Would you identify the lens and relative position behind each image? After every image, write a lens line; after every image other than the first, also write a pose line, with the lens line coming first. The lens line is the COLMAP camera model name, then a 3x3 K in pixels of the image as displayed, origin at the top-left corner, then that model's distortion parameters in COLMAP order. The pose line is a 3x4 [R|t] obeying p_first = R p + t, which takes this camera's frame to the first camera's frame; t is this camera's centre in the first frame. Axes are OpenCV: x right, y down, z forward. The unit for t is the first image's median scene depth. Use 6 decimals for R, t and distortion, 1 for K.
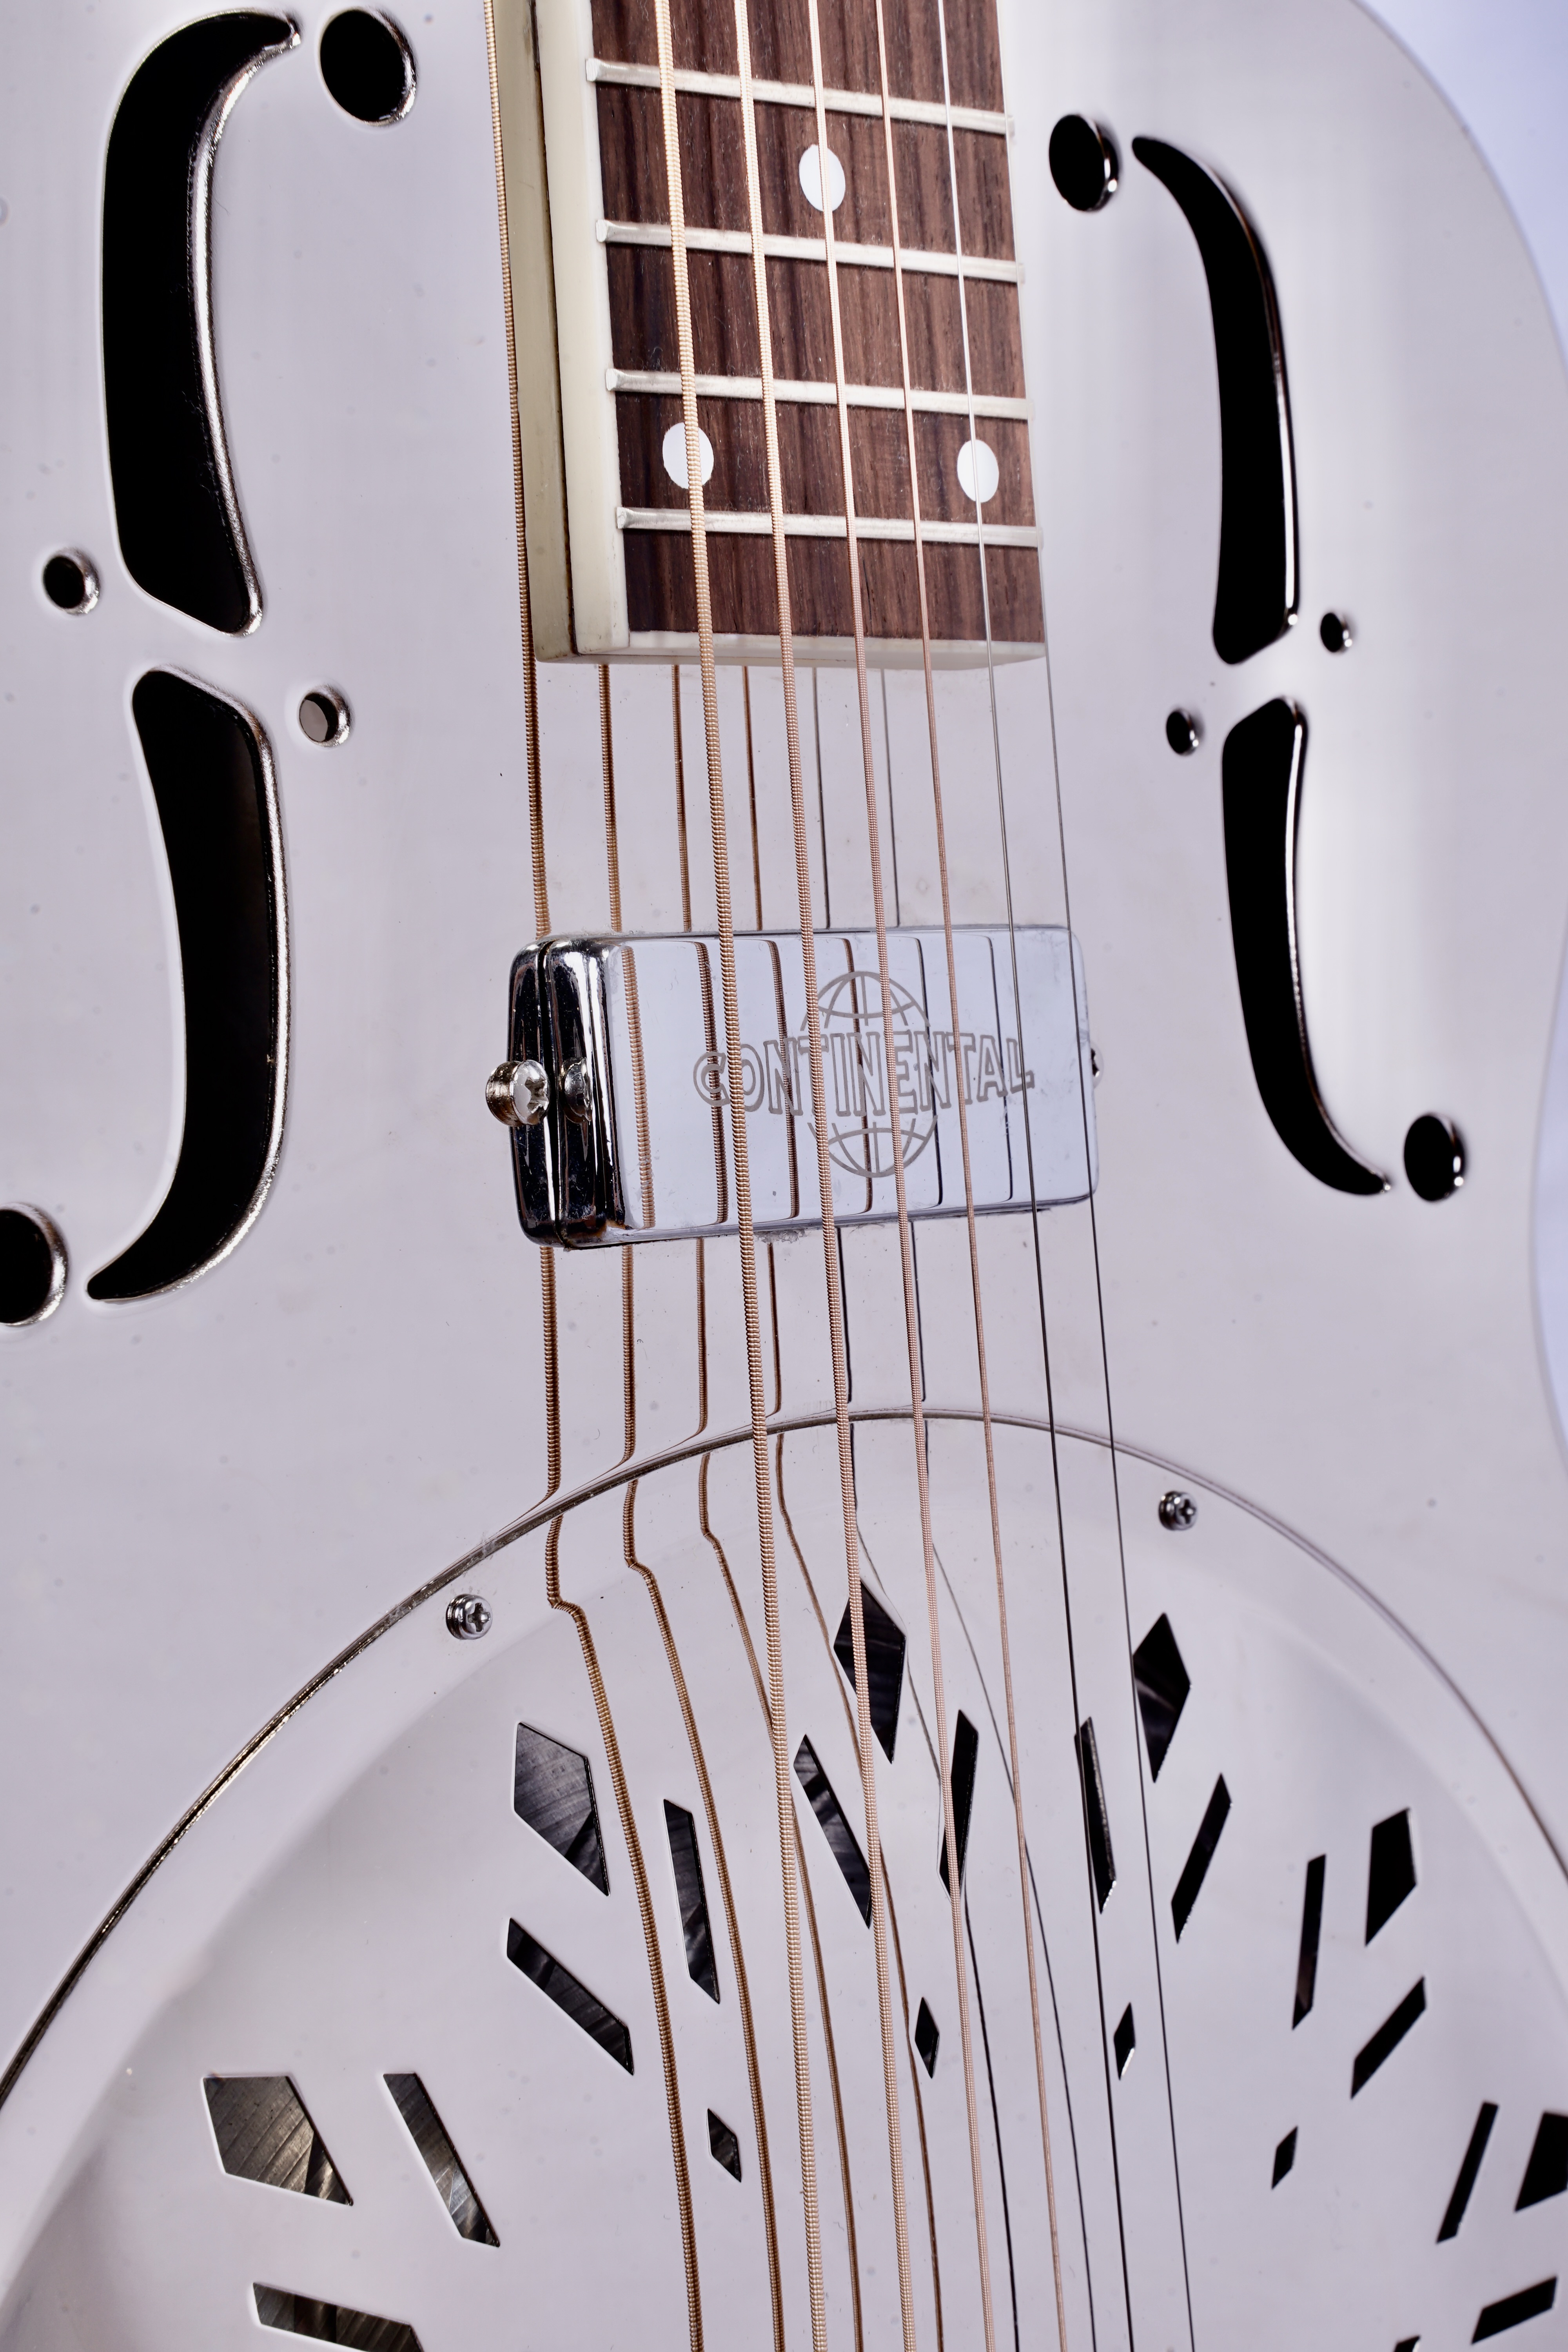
lens RADIAL K [[5845.2, 0, 784.0], [0, 5845.2, 1176.0], [0, 0, 1]] dist [0.402051, -0.307010]
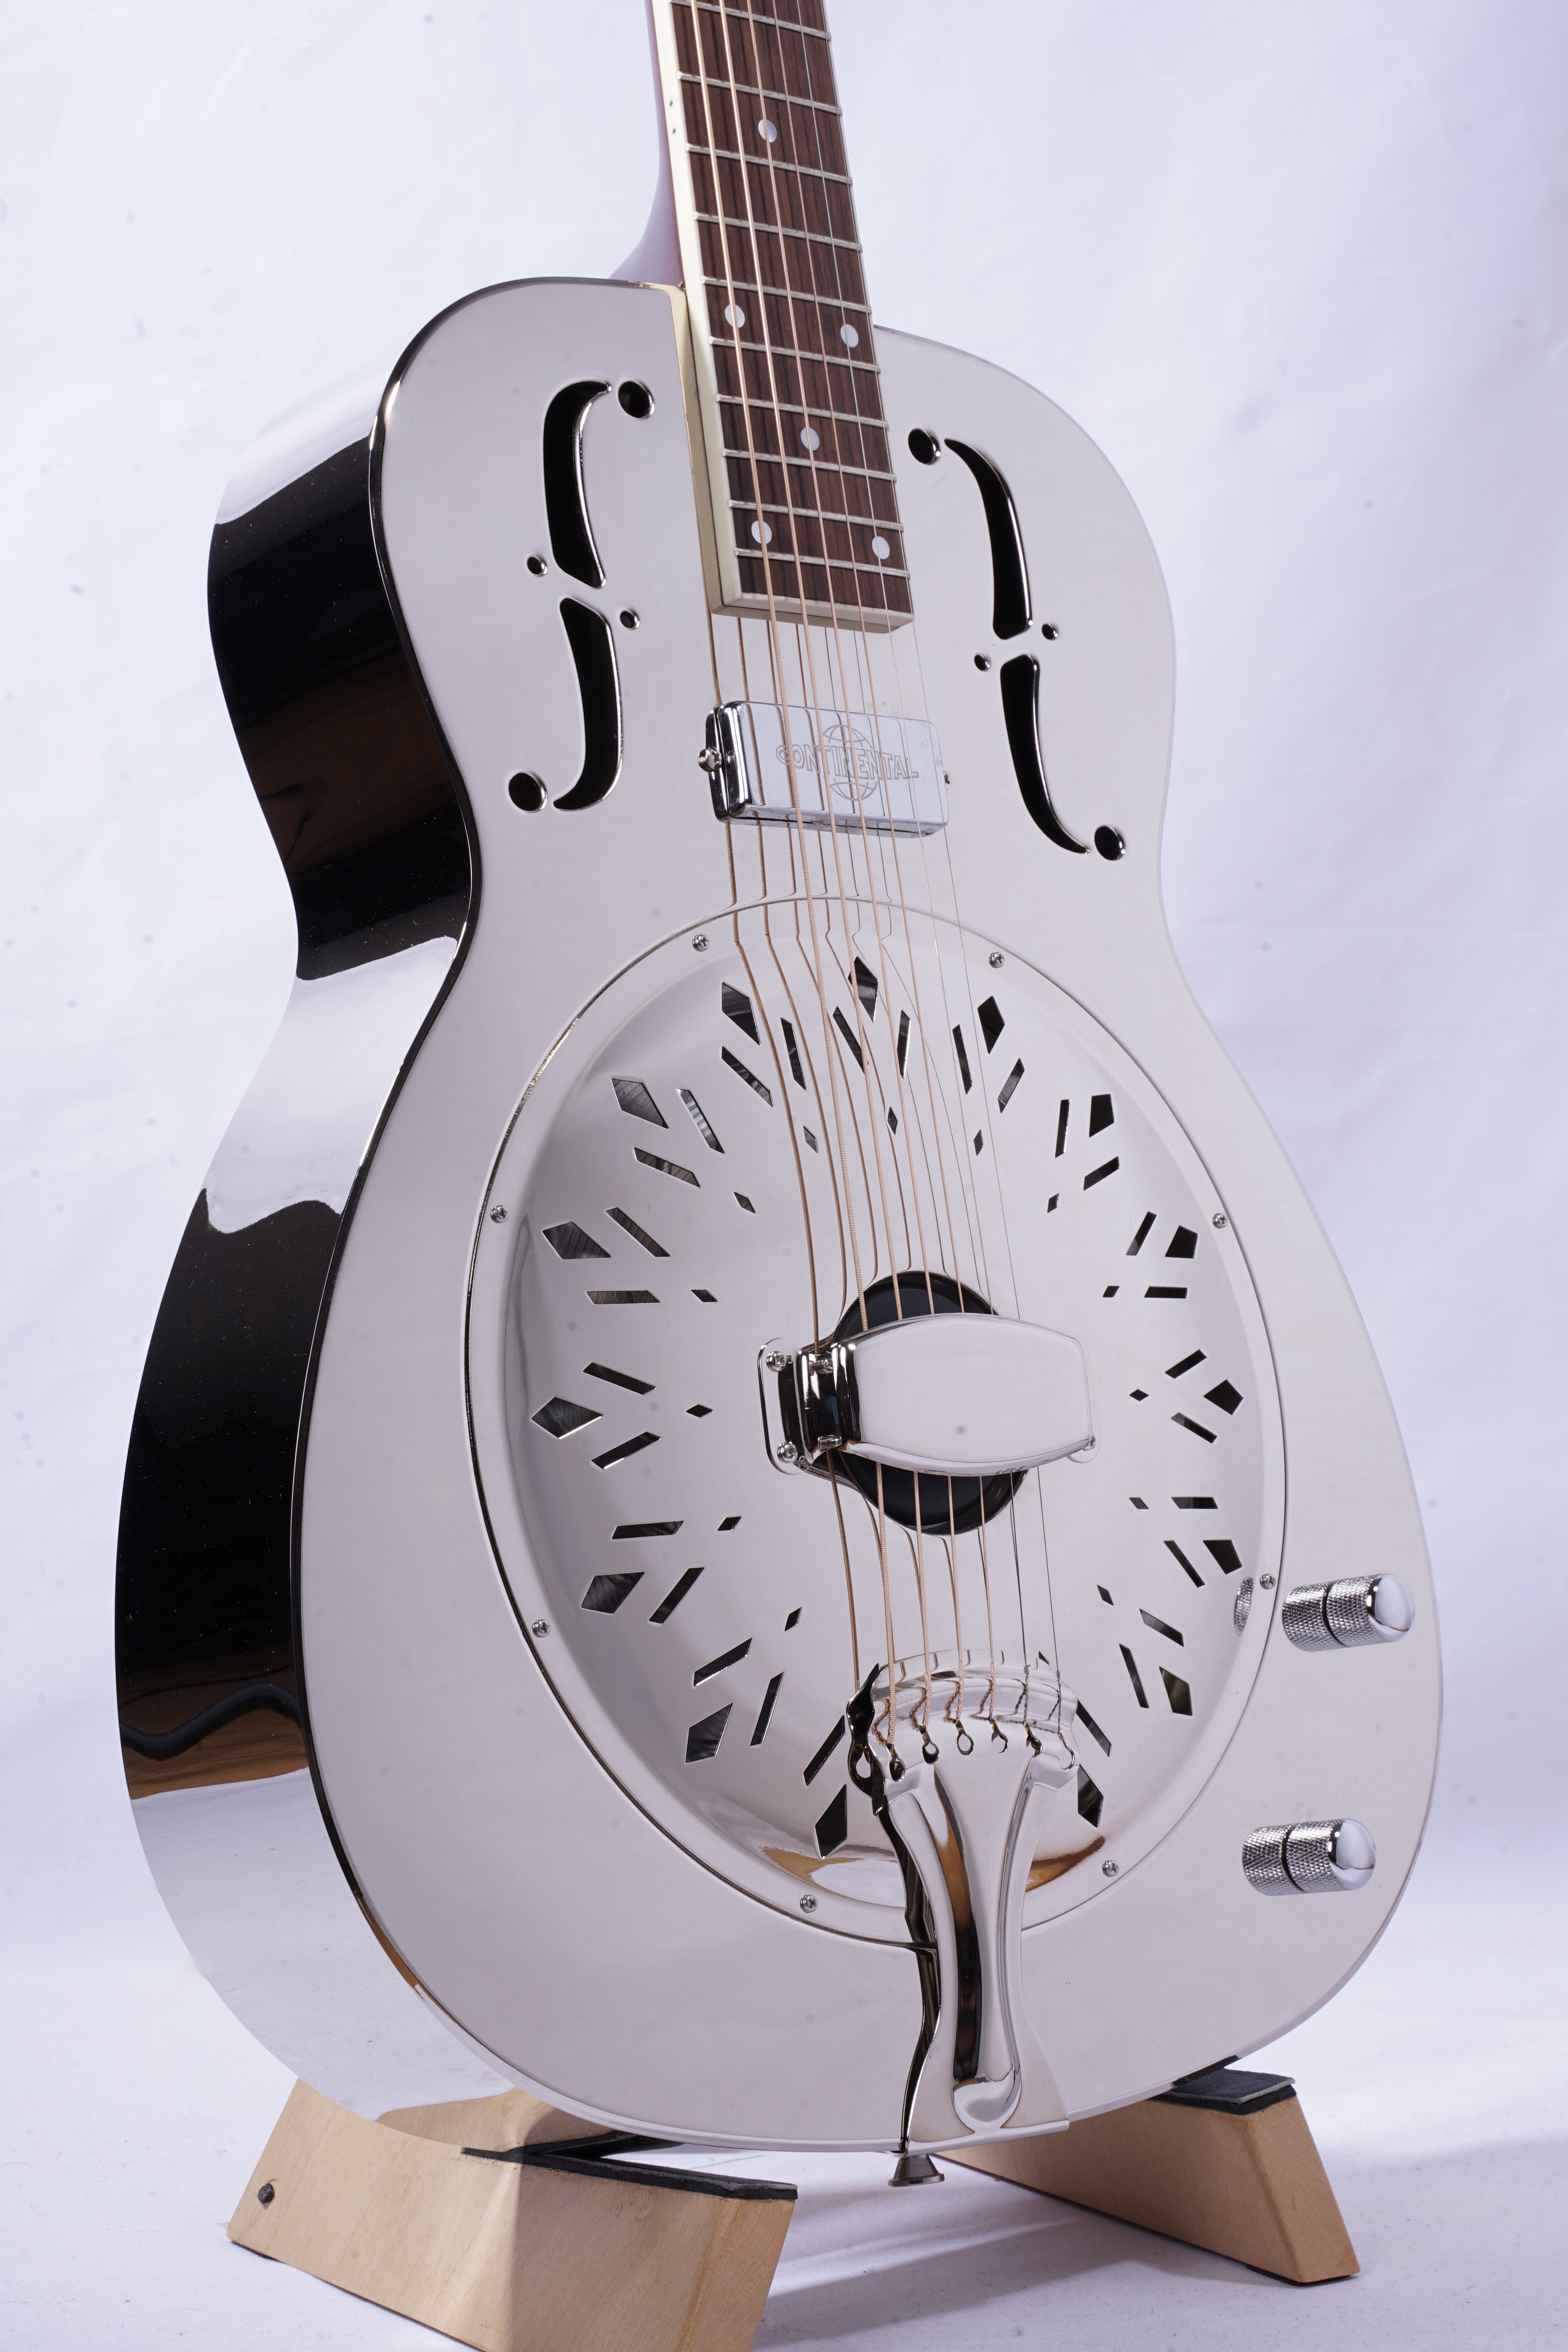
lens RADIAL K [[4431.8, 0, 784.0], [0, 4431.8, 1176.0], [0, 0, 1]] dist [-0.001403, 0.004587]
pose [[0.993644, -0.068645, -0.089213, 0.155295], [0.057363, 0.990699, -0.123393, 0.422656], [0.096853, 0.117491, 0.988340, -0.988362]]
